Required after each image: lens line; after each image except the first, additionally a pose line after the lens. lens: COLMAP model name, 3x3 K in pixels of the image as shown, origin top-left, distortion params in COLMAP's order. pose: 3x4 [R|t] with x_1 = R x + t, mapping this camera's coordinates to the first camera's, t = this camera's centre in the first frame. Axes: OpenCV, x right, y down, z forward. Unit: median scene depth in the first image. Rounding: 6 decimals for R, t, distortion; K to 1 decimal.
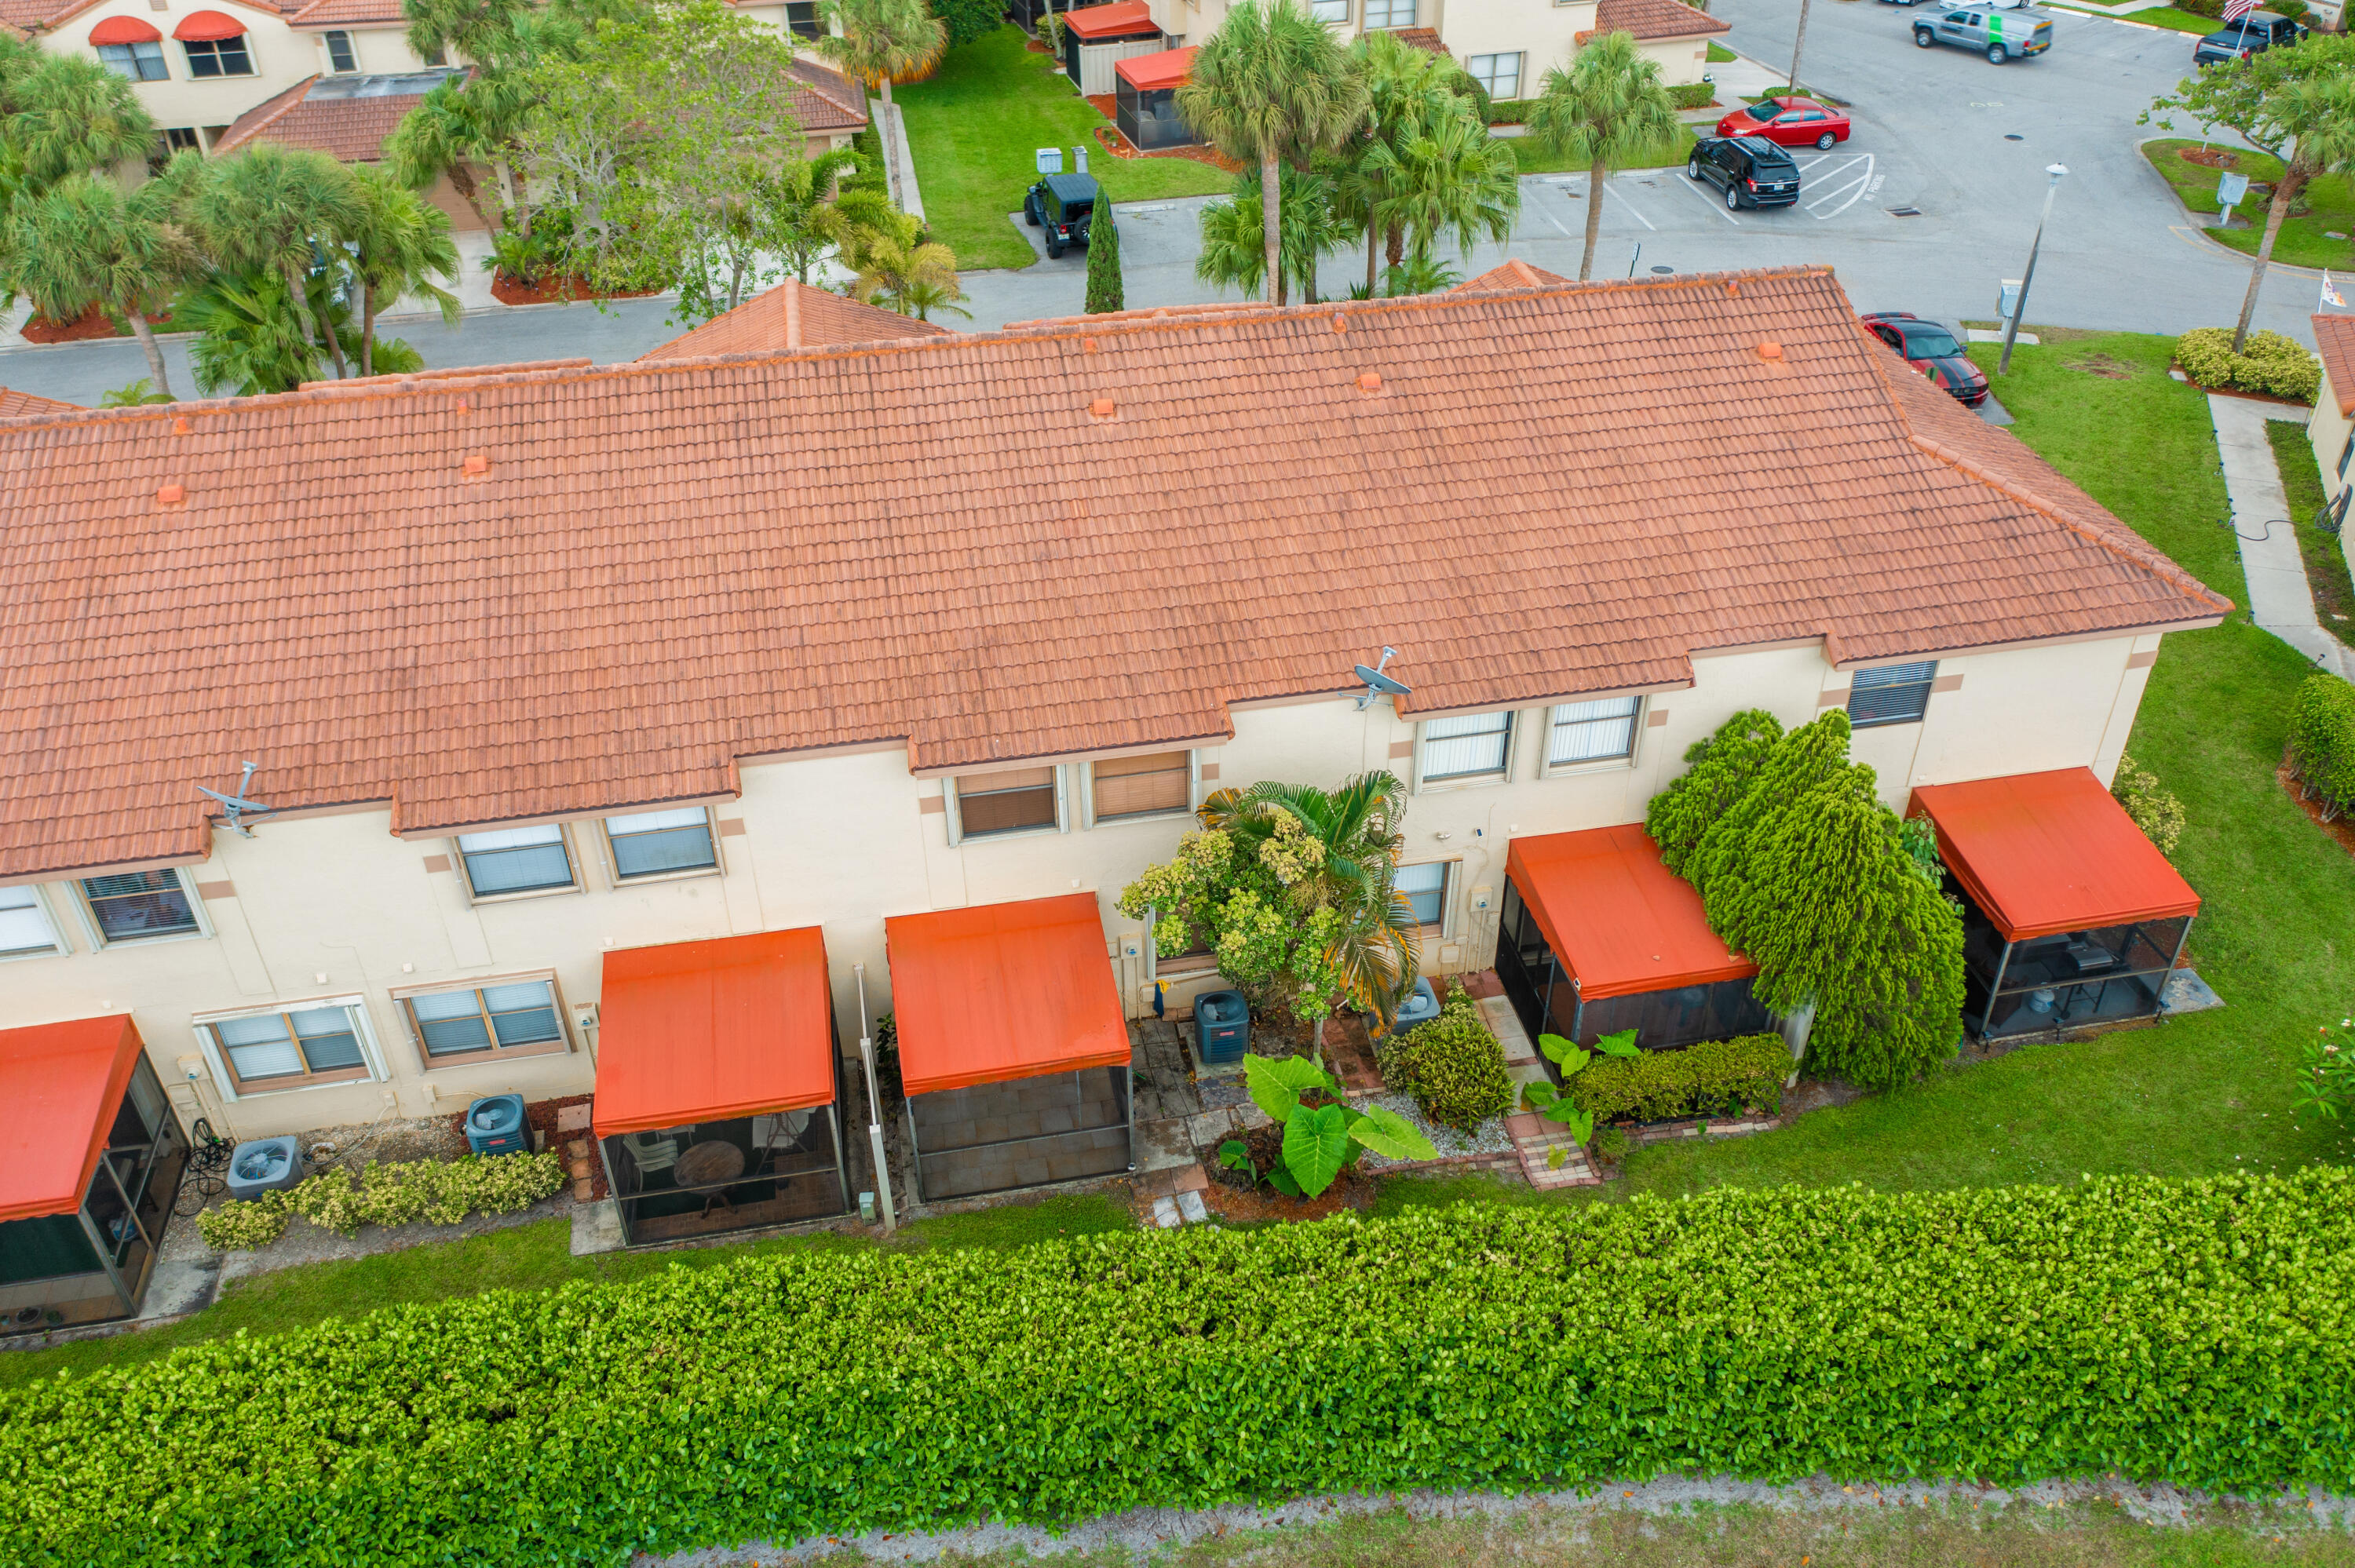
lens RADIAL K [[1886.5, 0, 1177.5], [0, 1886.5, 784.0], [0, 0, 1]] dist [-0.016528, -0.001611]
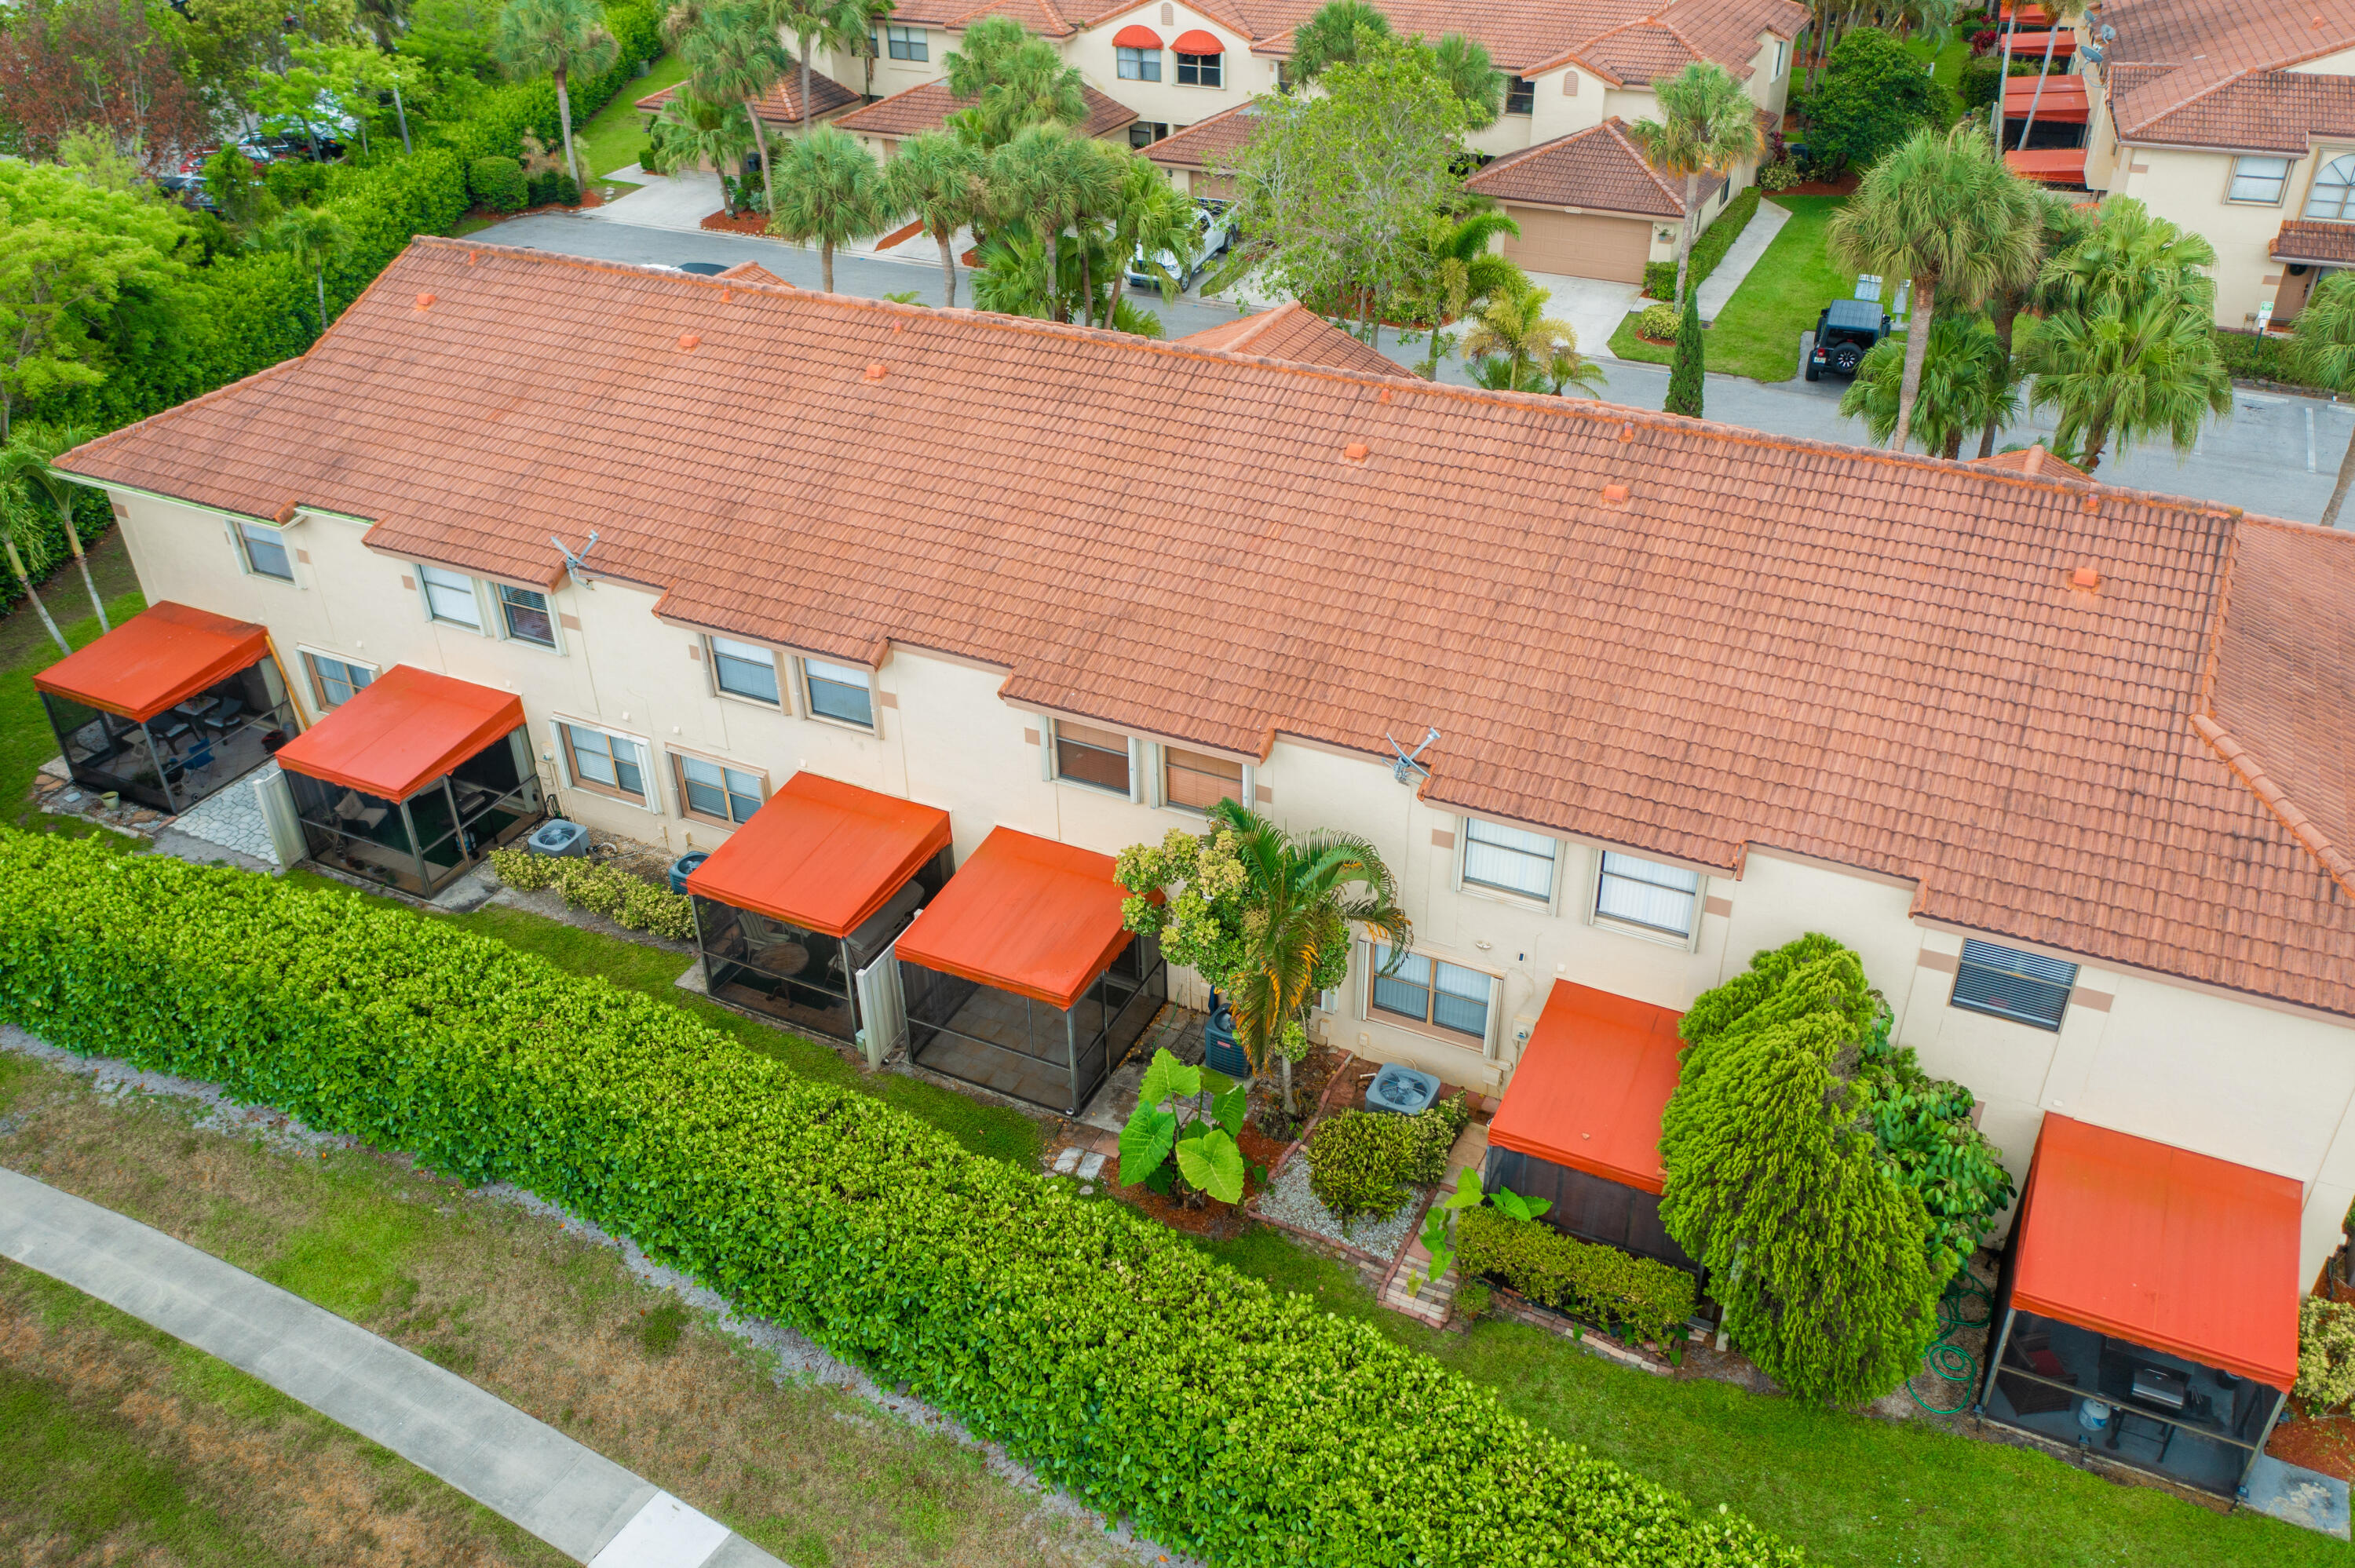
lens RADIAL K [[1886.5, 0, 1177.5], [0, 1886.5, 784.0], [0, 0, 1]] dist [-0.016528, -0.001611]
pose [[0.795997, 0.320724, -0.513347, 0.506765], [-0.343951, 0.937524, 0.052407, -0.049274], [0.498083, 0.134851, 0.856580, 0.078790]]
